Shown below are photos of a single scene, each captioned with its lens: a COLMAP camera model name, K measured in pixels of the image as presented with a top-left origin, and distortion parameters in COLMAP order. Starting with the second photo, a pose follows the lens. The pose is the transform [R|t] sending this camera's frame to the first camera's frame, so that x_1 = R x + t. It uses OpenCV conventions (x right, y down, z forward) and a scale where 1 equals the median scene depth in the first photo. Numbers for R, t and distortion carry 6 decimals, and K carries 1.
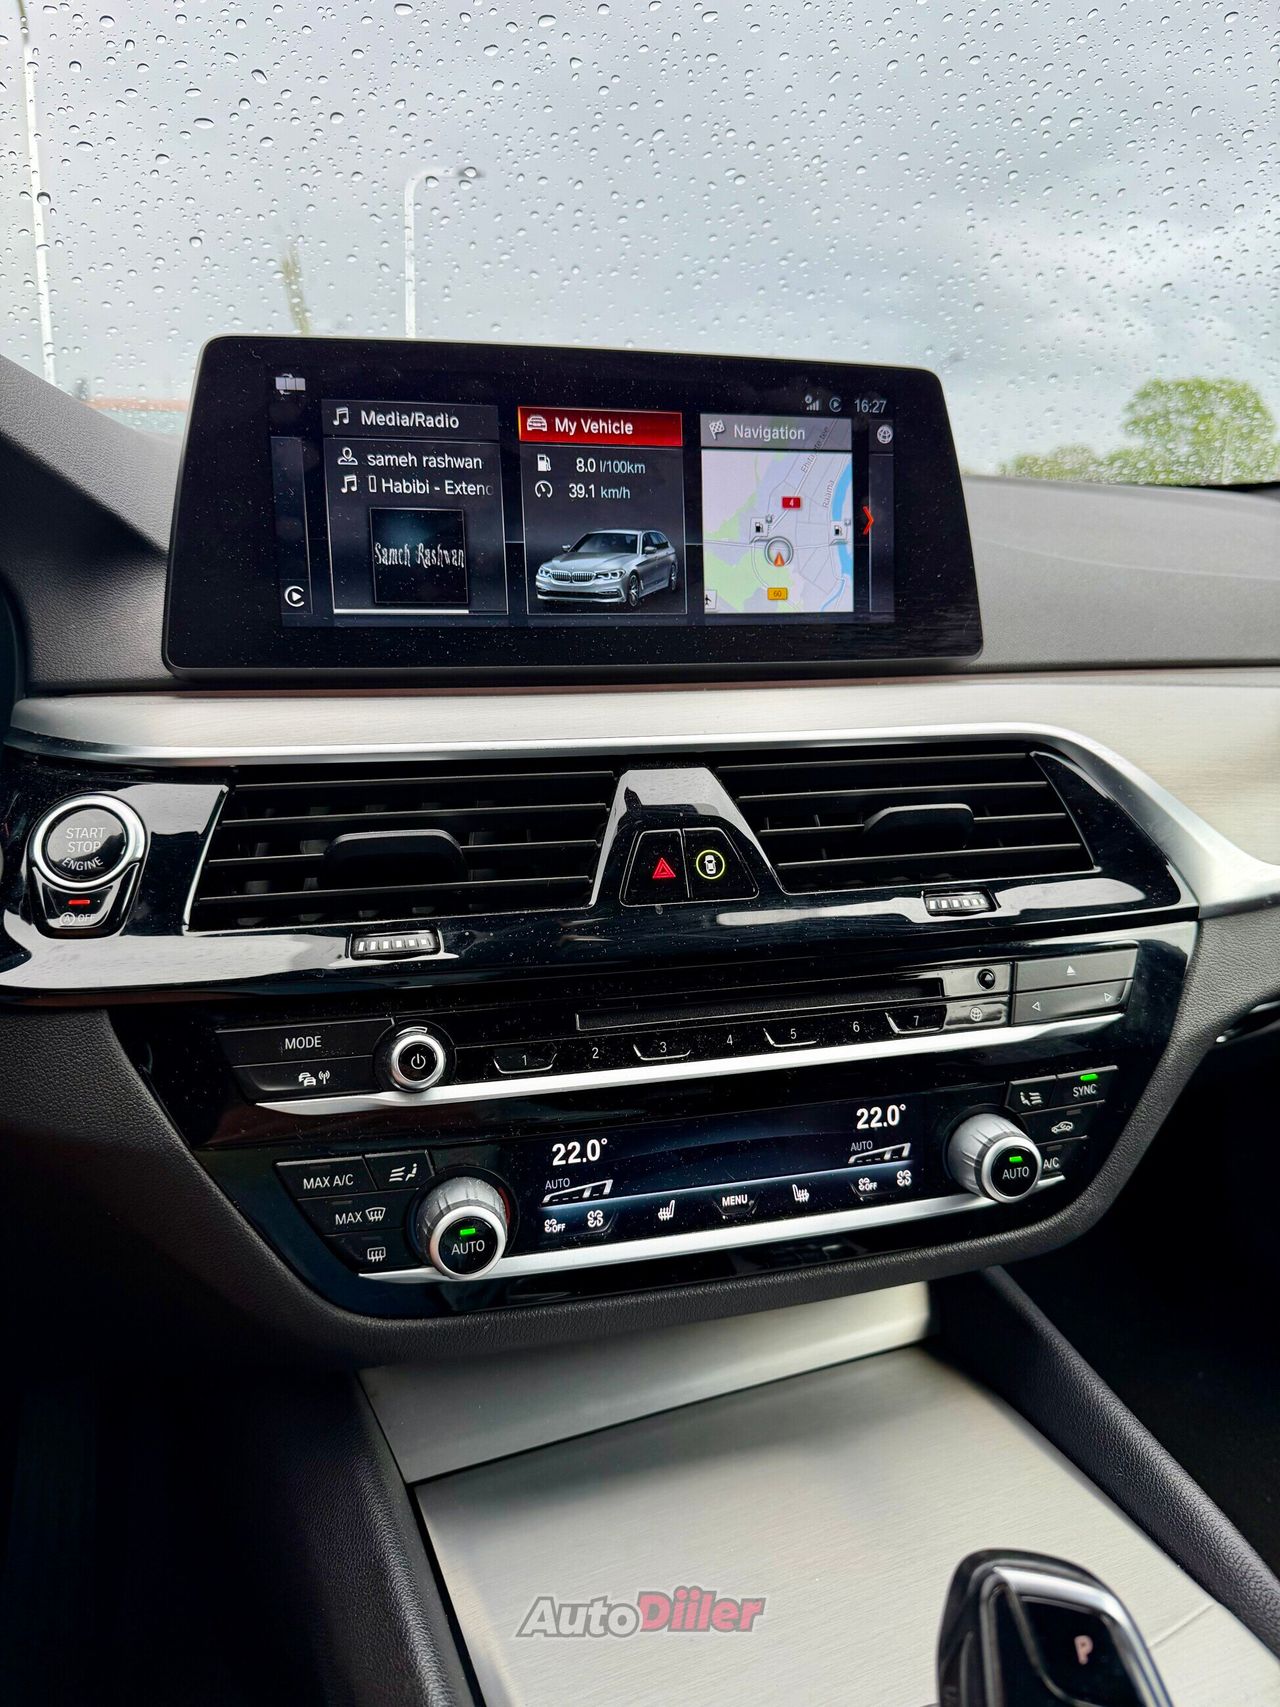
lens RADIAL K [[1555.8, 0, 640.0], [0, 1555.8, 853.5], [0, 0, 1]] dist [0.102157, -0.317545]
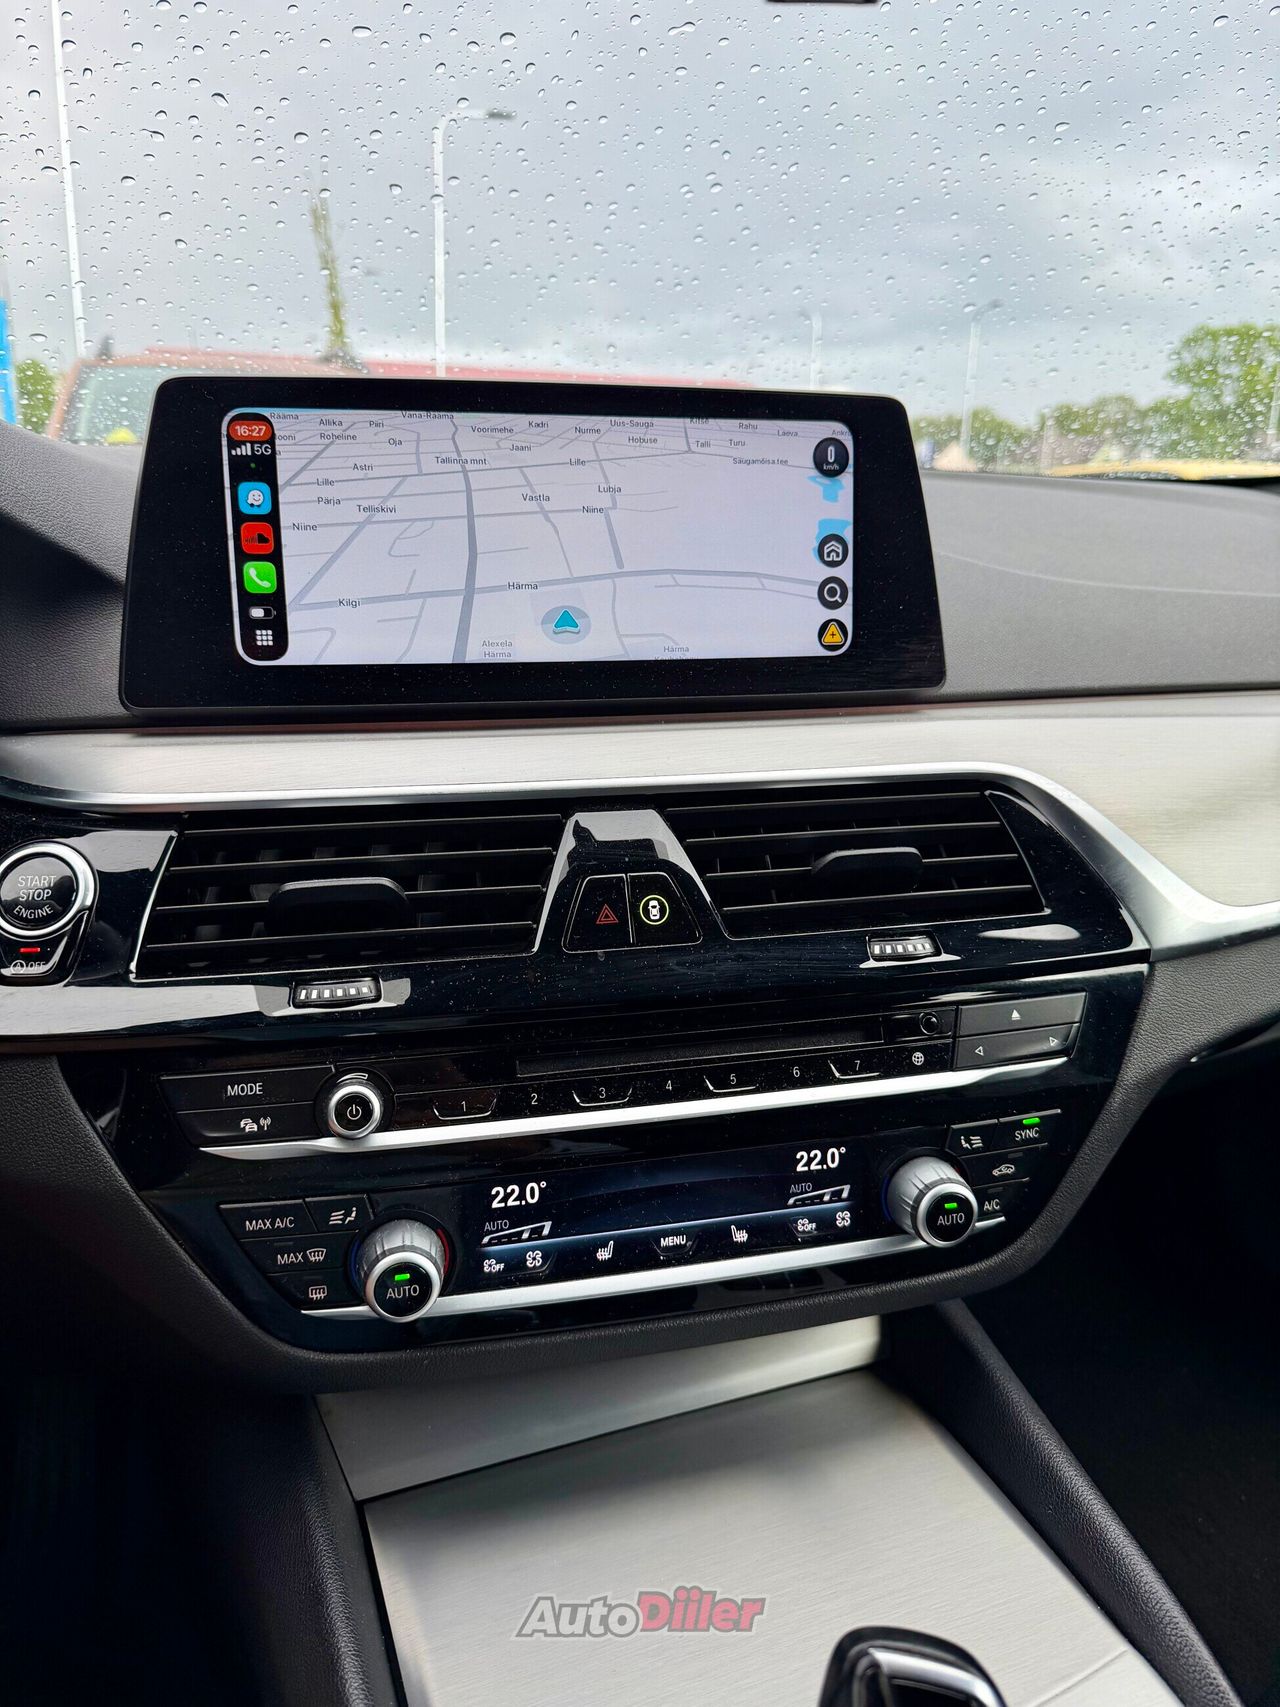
lens RADIAL K [[1555.8, 0, 640.0], [0, 1555.8, 853.5], [0, 0, 1]] dist [0.102157, -0.317545]
pose [[0.999244, 0.010127, -0.037530, 0.074763], [-0.008235, 0.998704, 0.050230, -0.081407], [0.037990, -0.049883, 0.998032, -0.006052]]
